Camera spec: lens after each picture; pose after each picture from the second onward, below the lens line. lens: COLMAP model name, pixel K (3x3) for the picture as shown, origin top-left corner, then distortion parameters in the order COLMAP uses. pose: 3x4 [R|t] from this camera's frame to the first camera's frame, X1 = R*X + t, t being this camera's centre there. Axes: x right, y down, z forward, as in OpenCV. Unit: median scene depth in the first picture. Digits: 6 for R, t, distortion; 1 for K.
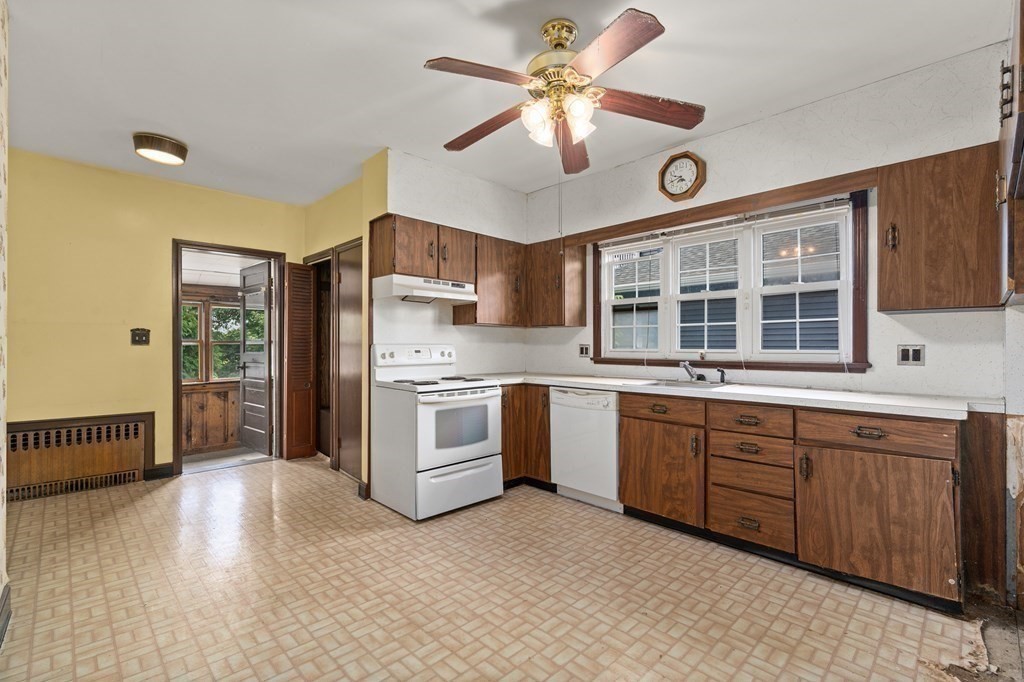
lens RADIAL K [[468.8, 0, 510.8], [0, 468.8, 341.9], [0, 0, 1]] dist [0.003148, -0.000018]
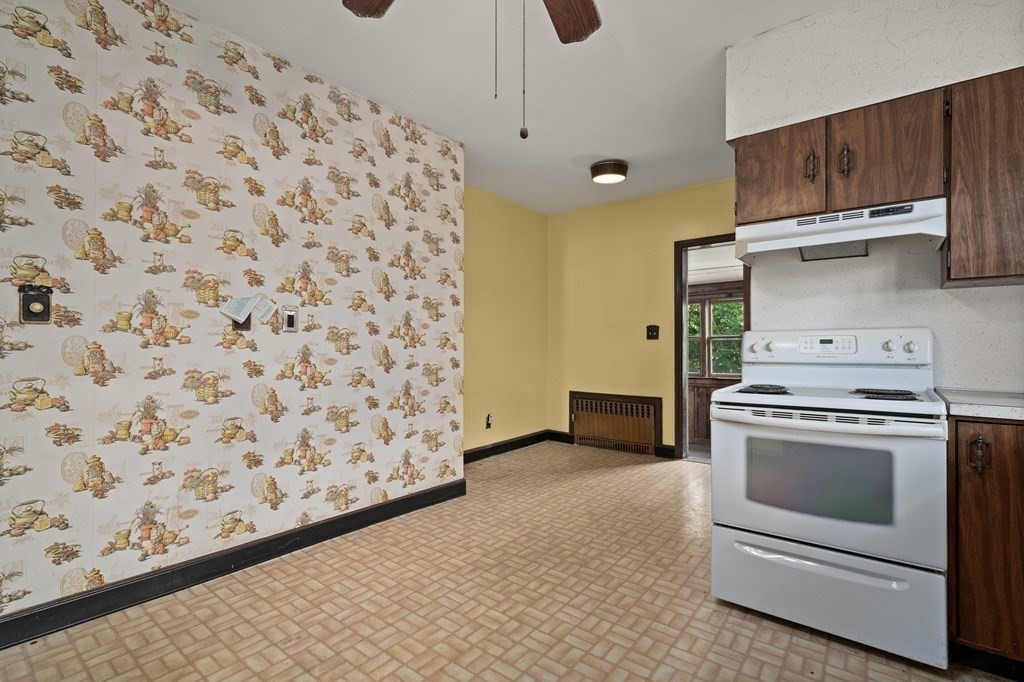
lens RADIAL K [[468.8, 0, 511.1], [0, 468.8, 347.1], [0, 0, 1]] dist [0.003148, -0.000018]
pose [[0.123385, -0.001726, -0.992357, 0.375028], [0.009943, 0.999950, -0.000503, 0.025653], [0.992309, -0.009805, 0.123396, 0.572938]]
